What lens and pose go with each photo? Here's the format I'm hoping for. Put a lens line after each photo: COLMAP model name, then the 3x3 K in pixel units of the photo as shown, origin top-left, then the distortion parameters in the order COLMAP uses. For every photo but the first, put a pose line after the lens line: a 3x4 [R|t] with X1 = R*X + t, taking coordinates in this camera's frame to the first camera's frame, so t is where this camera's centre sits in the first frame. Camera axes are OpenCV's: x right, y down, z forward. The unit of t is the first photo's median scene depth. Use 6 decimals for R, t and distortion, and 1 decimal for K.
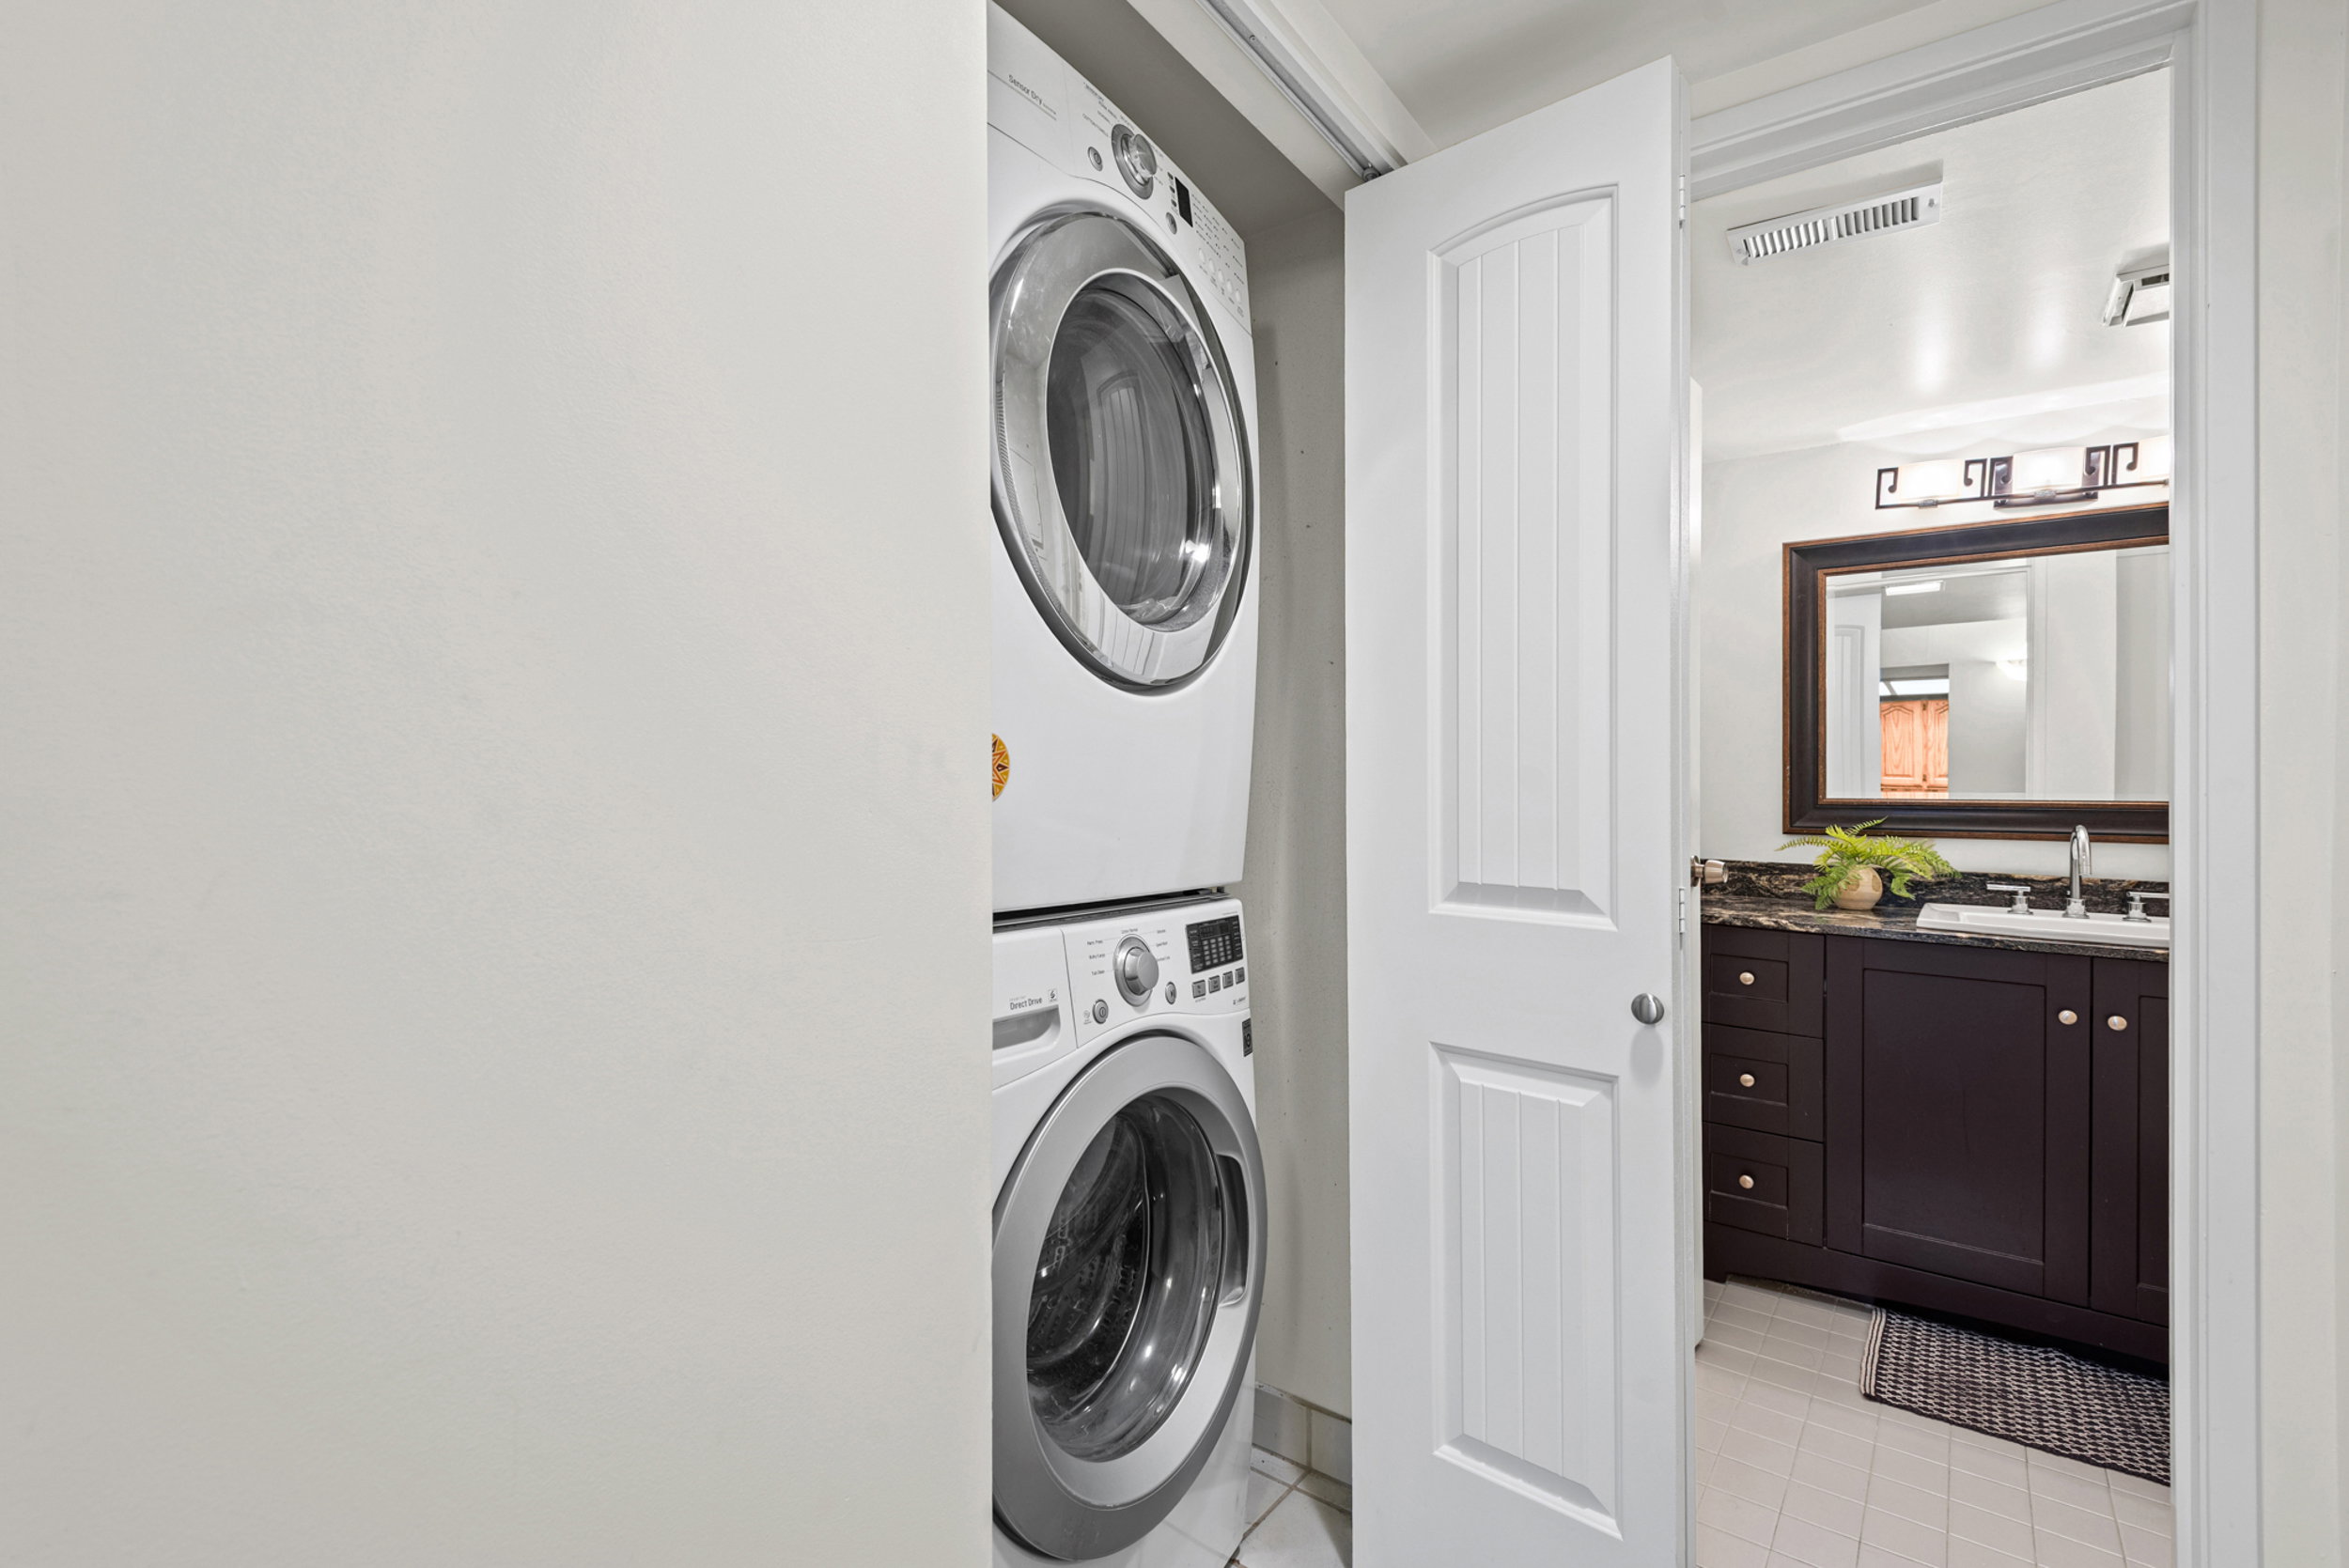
lens RADIAL K [[1057.1, 0, 1172.8], [0, 1057.1, 769.0], [0, 0, 1]] dist [0.022896, -0.016304]
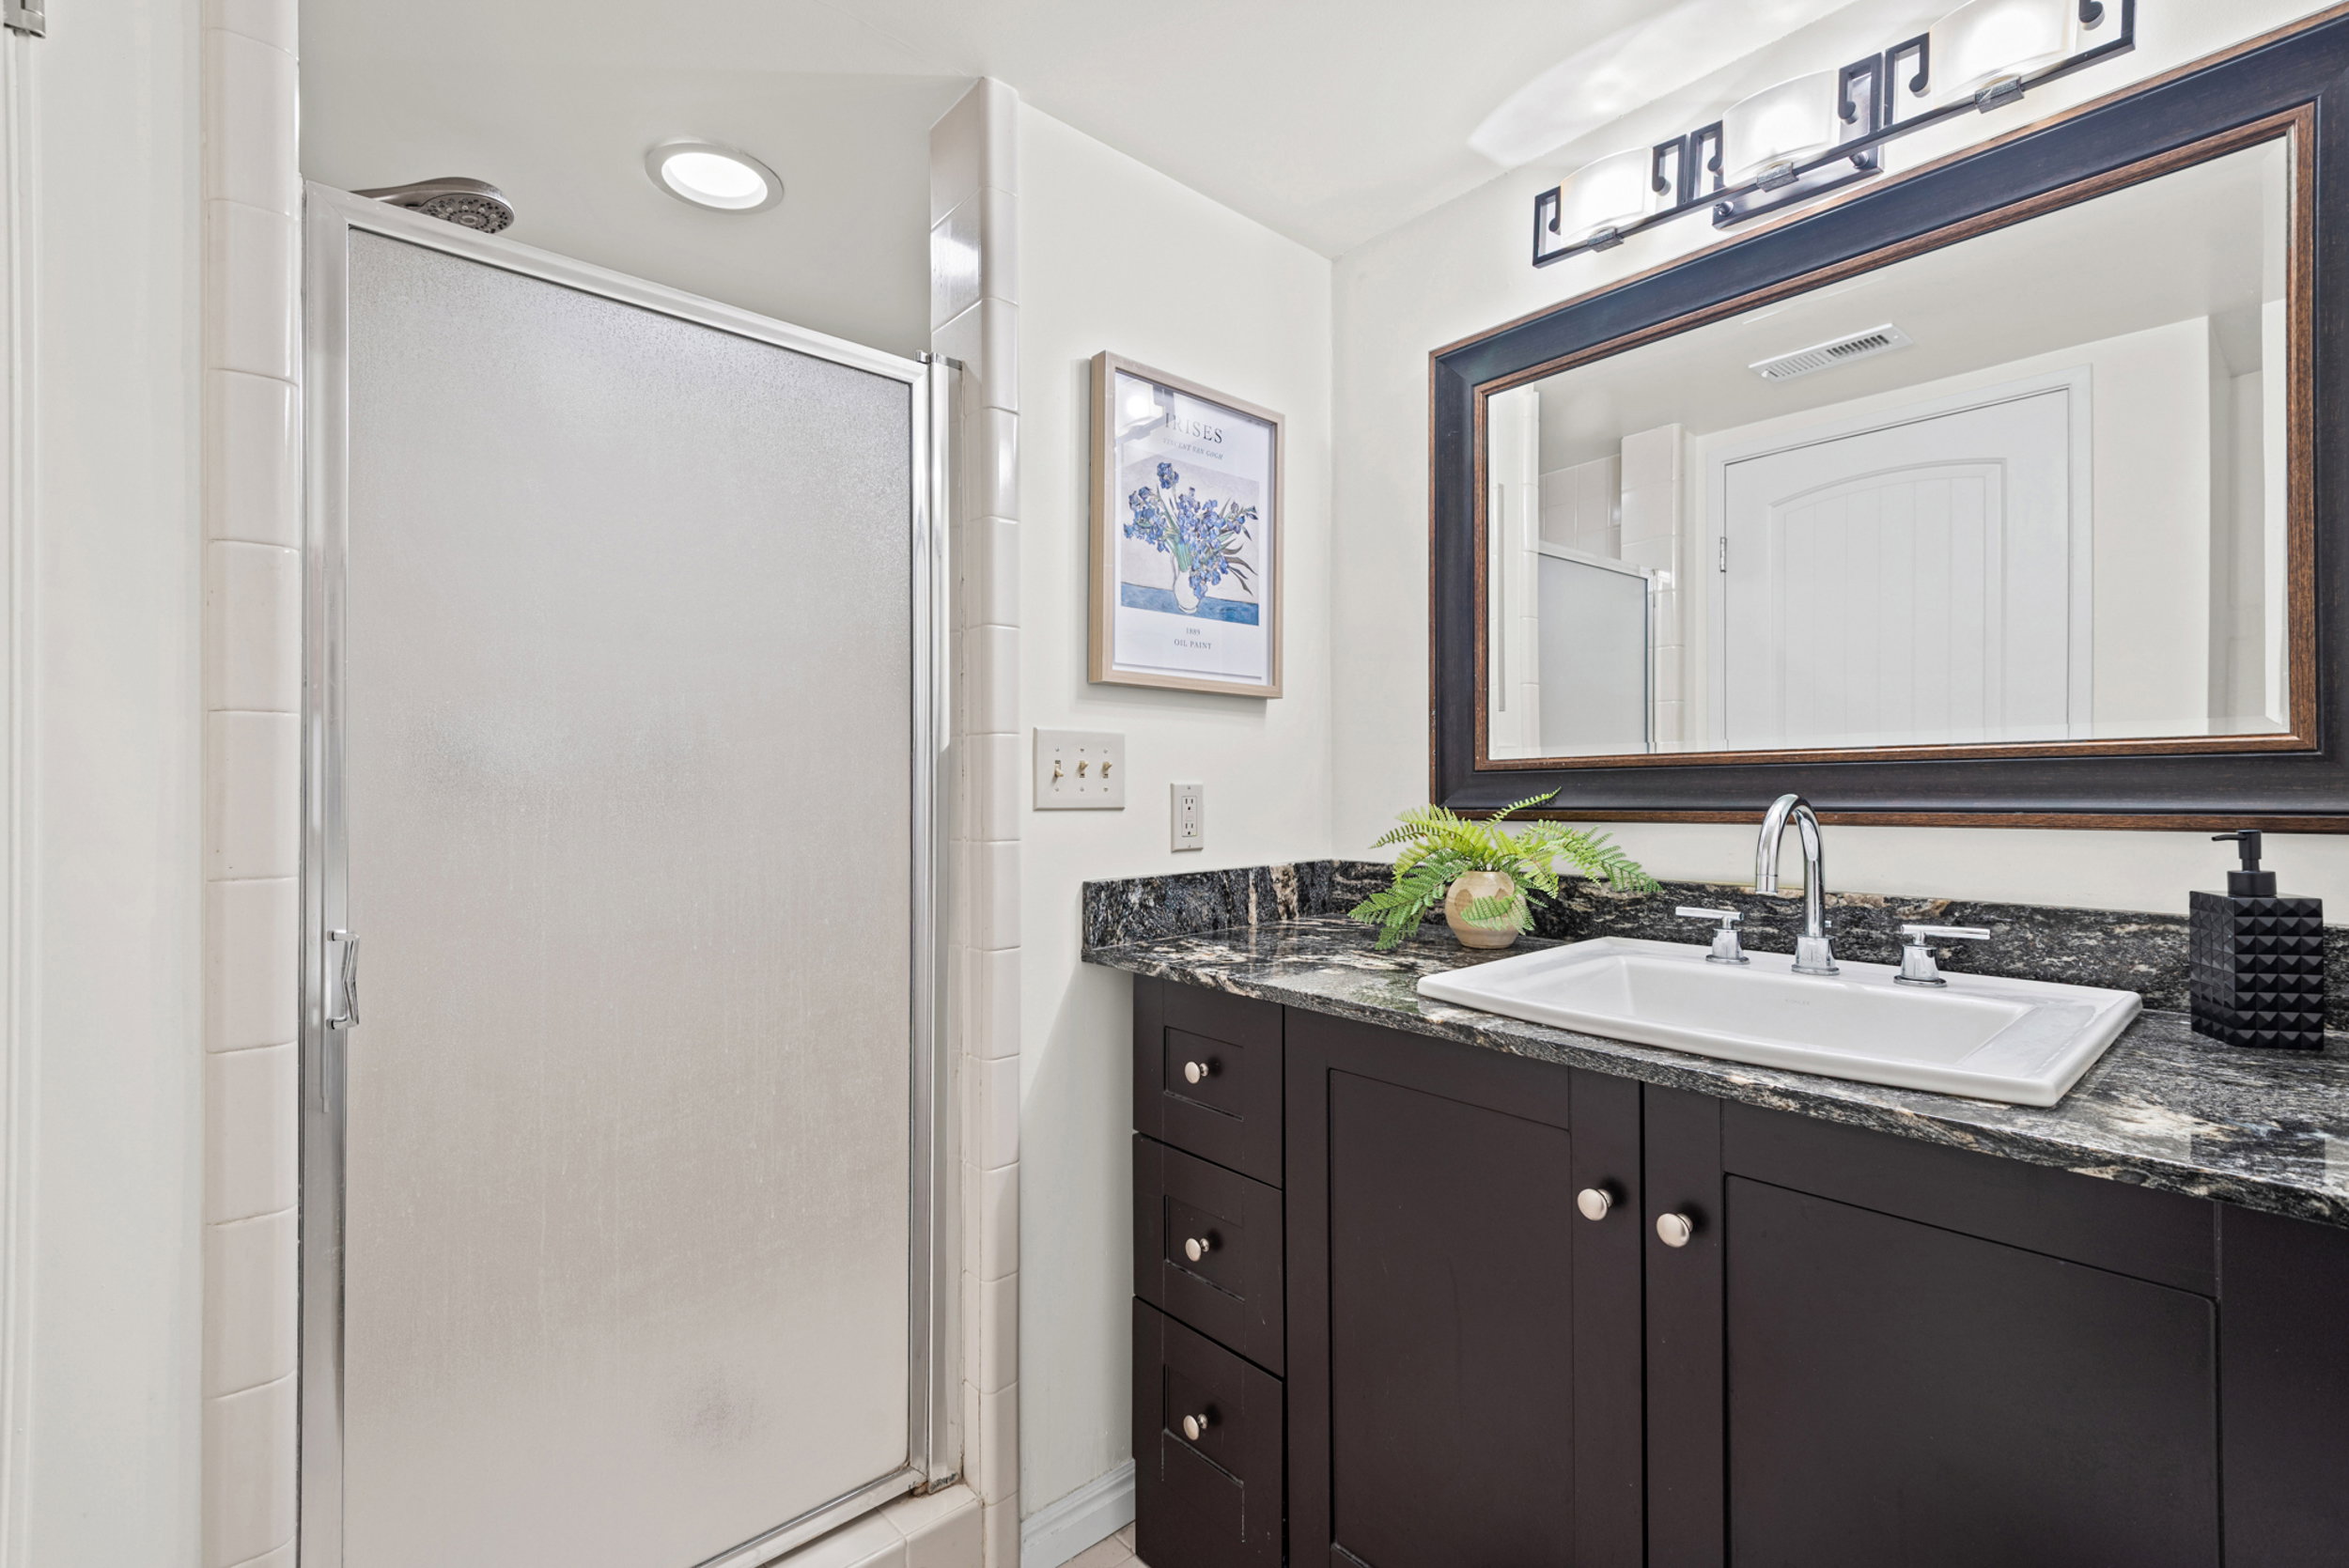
lens RADIAL K [[1057.1, 0, 1172.8], [0, 1057.1, 769.0], [0, 0, 1]] dist [0.022896, -0.016304]
pose [[0.979619, -0.023415, -0.199496, 0.599666], [0.022868, 0.999726, -0.005044, 0.034181], [0.199560, 0.000379, 0.979886, 0.401119]]
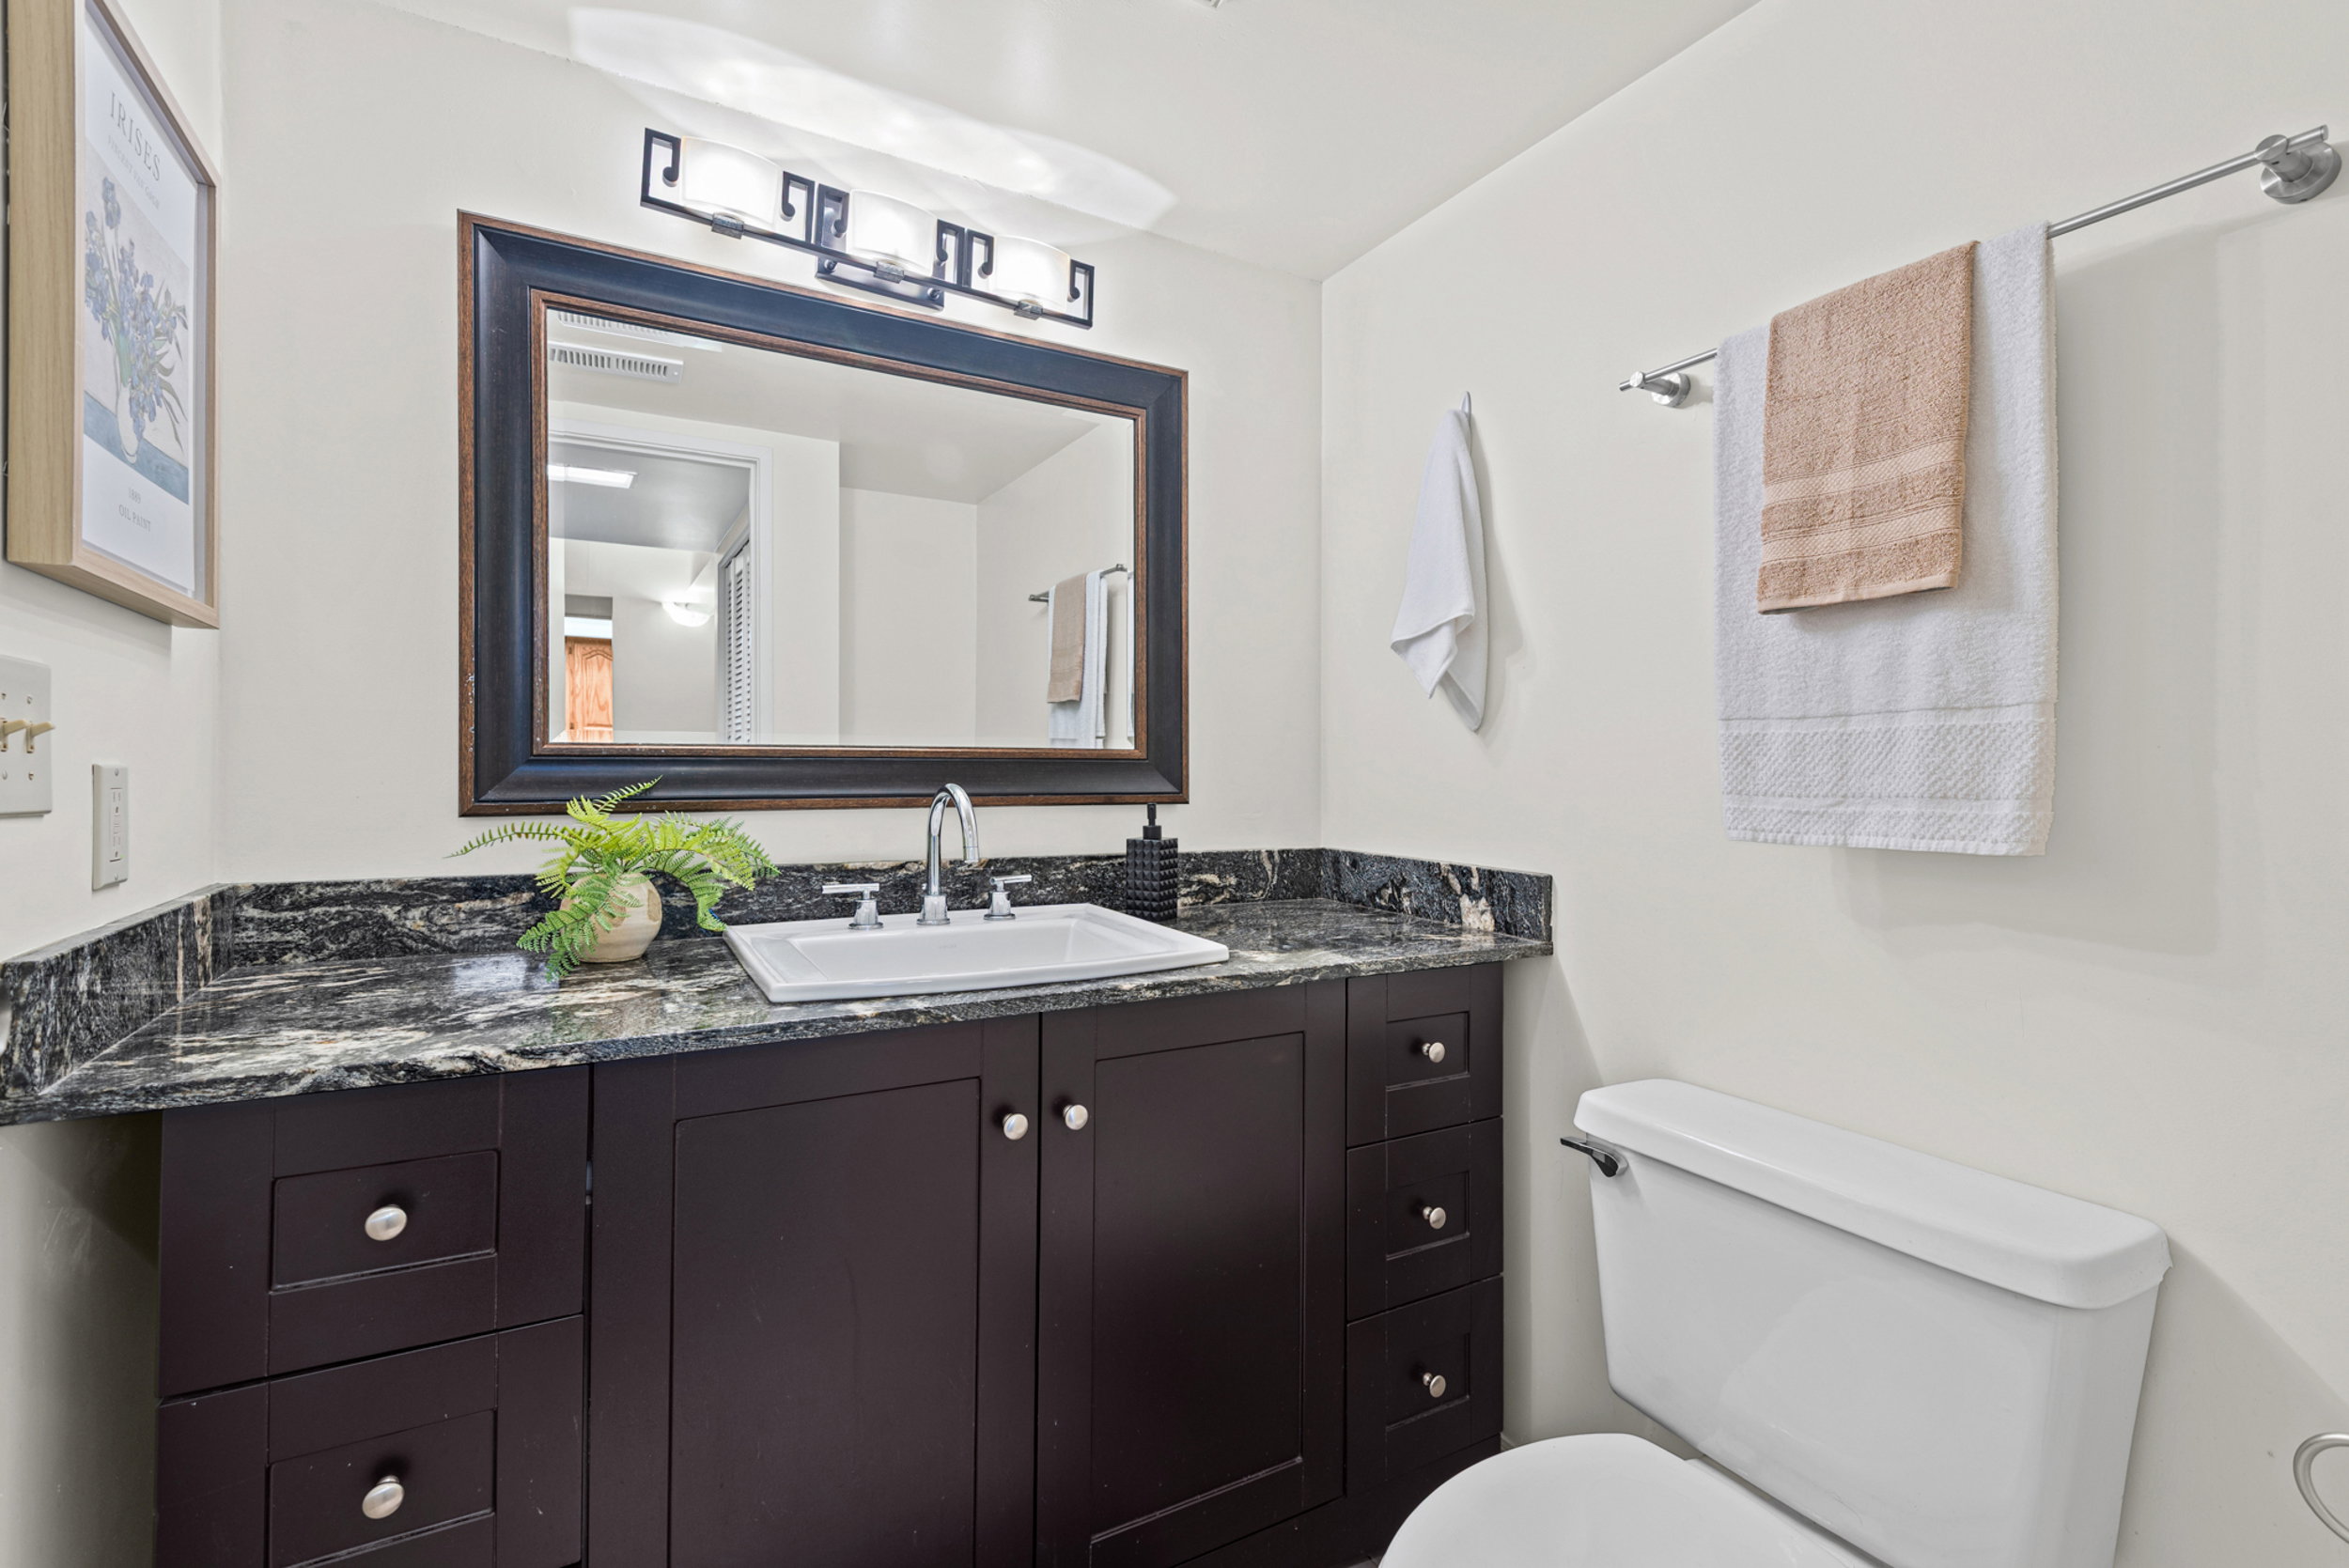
lens RADIAL K [[1057.1, 0, 1172.8], [0, 1057.1, 769.0], [0, 0, 1]] dist [0.022896, -0.016304]
pose [[0.387611, -0.007087, 0.921796, 0.280293], [-0.013580, 0.999818, 0.013398, 0.031251], [-0.921723, -0.017711, 0.387444, 0.566350]]
